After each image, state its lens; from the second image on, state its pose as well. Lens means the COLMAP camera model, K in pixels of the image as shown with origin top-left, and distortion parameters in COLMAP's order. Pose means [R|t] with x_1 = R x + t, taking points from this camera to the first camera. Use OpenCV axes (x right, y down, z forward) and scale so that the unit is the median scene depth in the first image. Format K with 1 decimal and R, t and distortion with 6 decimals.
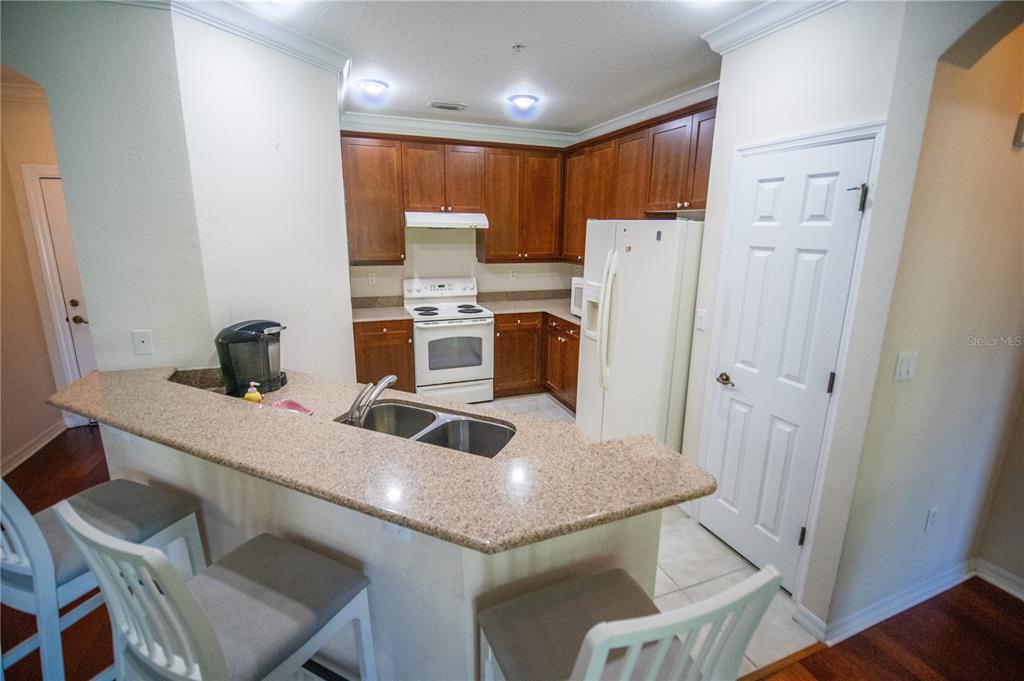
lens RADIAL K [[459.1, 0, 514.2], [0, 459.1, 341.3], [0, 0, 1]] dist [-0.021518, 0.000019]
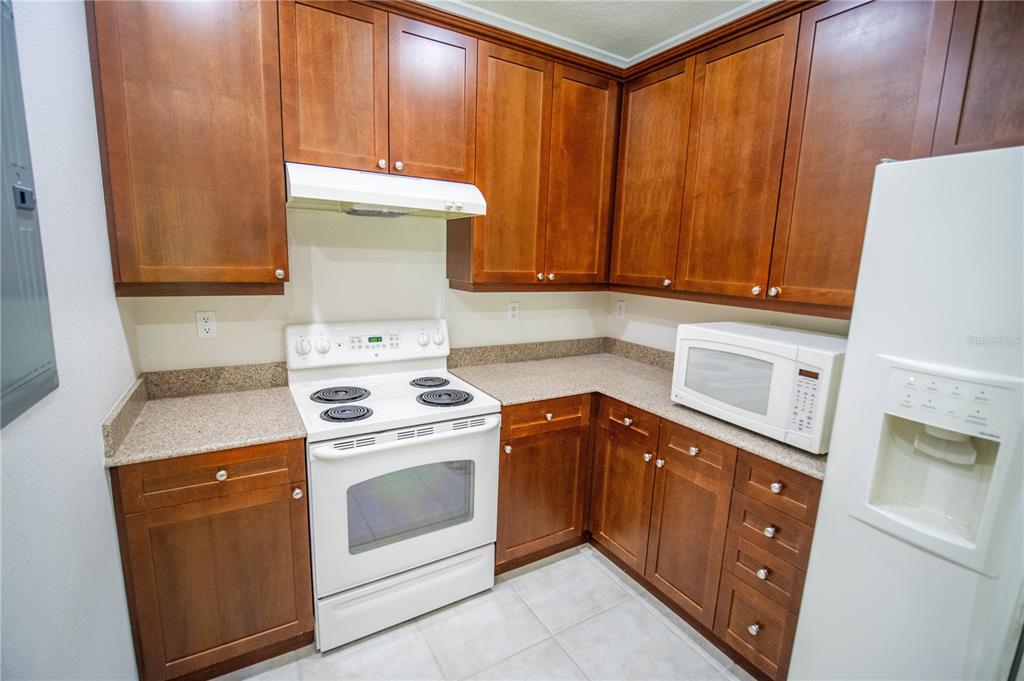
lens RADIAL K [[459.1, 0, 511.2], [0, 459.1, 337.9], [0, 0, 1]] dist [-0.021518, 0.000019]
pose [[0.984629, -0.008507, 0.174449, -0.108294], [0.018979, 0.998110, -0.058448, -0.096051], [-0.173622, 0.060861, 0.982930, 0.543169]]
